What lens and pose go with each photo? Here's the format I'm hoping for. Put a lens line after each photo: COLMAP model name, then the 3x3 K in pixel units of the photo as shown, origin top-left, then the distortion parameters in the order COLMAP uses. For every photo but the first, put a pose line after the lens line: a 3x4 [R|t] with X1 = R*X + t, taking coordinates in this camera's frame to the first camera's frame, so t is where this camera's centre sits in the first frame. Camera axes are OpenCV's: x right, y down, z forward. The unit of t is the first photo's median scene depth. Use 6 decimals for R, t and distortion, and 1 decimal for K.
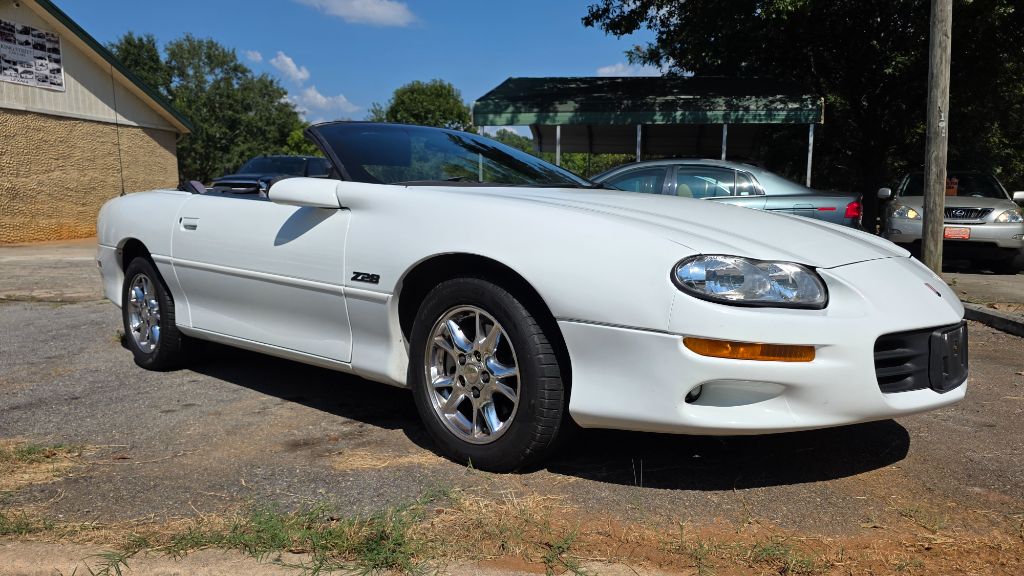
lens RADIAL K [[746.6, 0, 541.8], [0, 746.6, 308.6], [0, 0, 1]] dist [0.033731, -0.036459]
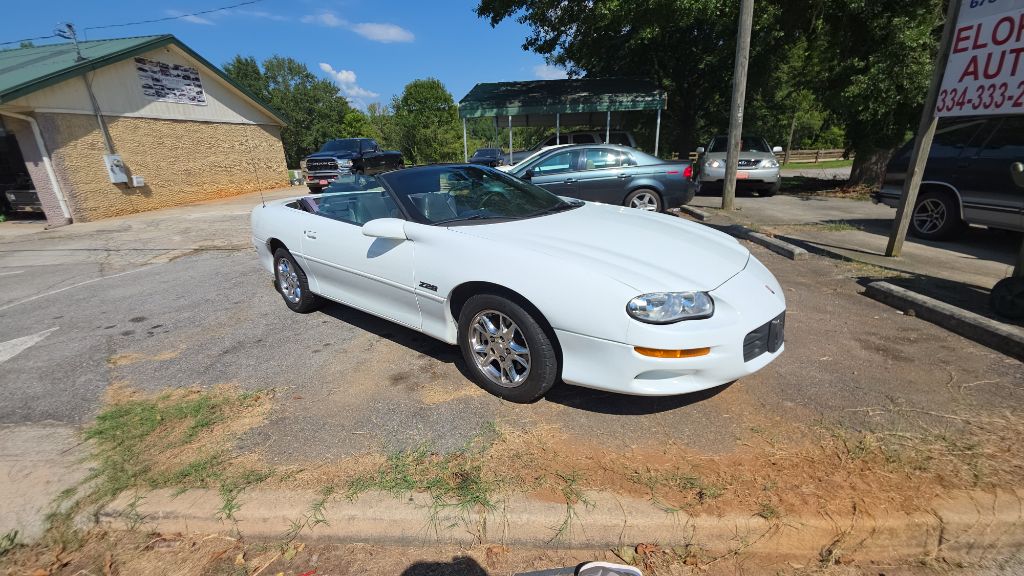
lens RADIAL K [[412.8, 0, 512.0], [0, 412.8, 288.0], [0, 0, 1]] dist [0.001407, -0.000339]
pose [[0.998228, -0.054785, 0.023217, -0.016011], [0.049379, 0.980449, 0.190476, -0.045868], [-0.033198, -0.188992, 0.981417, 0.020358]]
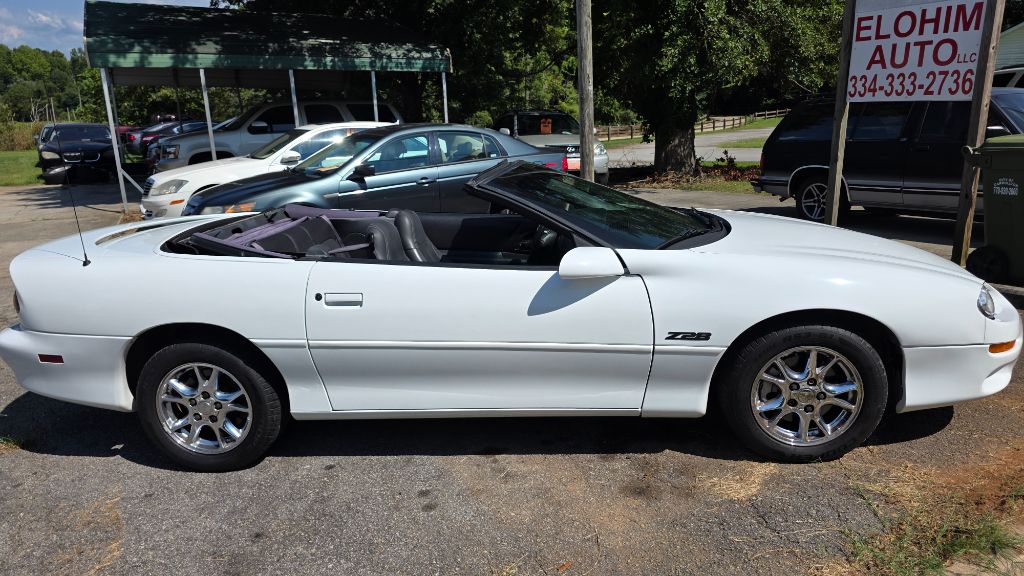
lens RADIAL K [[695.4, 0, 519.5], [0, 695.4, 293.7], [0, 0, 1]] dist [0.060842, -0.050639]
pose [[0.785219, -0.182799, 0.591621, -0.239278], [0.112057, 0.981606, 0.154571, -0.067637], [-0.608994, -0.055077, 0.791260, 0.070494]]
